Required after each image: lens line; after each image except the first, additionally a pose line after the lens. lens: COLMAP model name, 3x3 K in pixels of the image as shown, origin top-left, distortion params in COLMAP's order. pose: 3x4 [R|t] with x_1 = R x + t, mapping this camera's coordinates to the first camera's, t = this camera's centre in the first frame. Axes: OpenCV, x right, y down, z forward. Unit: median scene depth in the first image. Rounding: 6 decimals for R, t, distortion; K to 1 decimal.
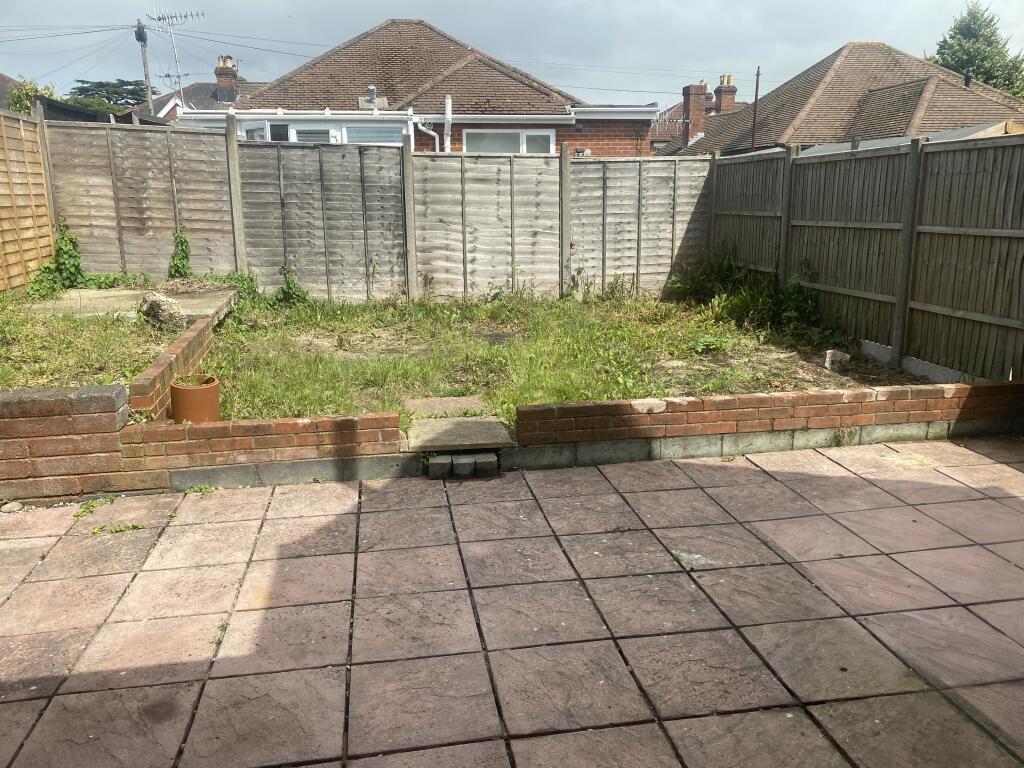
lens RADIAL K [[781.9, 0, 512.0], [0, 781.9, 384.0], [0, 0, 1]] dist [0.000148, -0.000817]
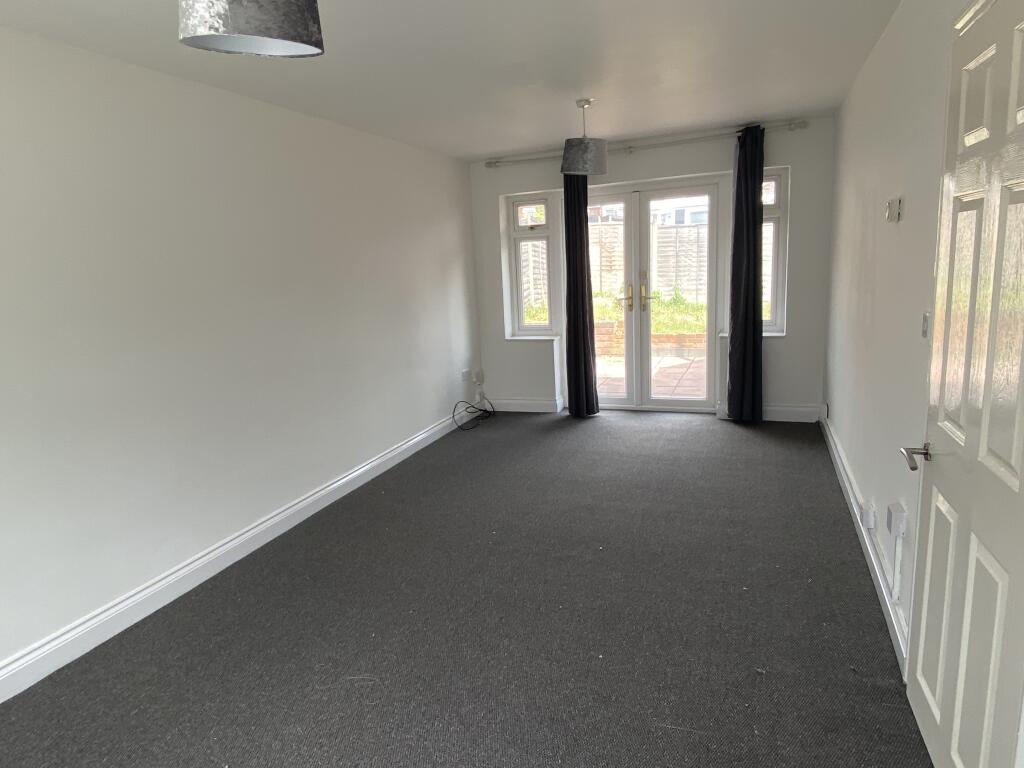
lens RADIAL K [[621.8, 0, 512.0], [0, 621.8, 384.0], [0, 0, 1]] dist [0.058902, 0.000048]
pose [[0.857152, 0.064252, -0.511041, 0.188386], [-0.073897, 0.997265, 0.001439, 0.129278], [0.509736, 0.036531, 0.859555, -0.592125]]
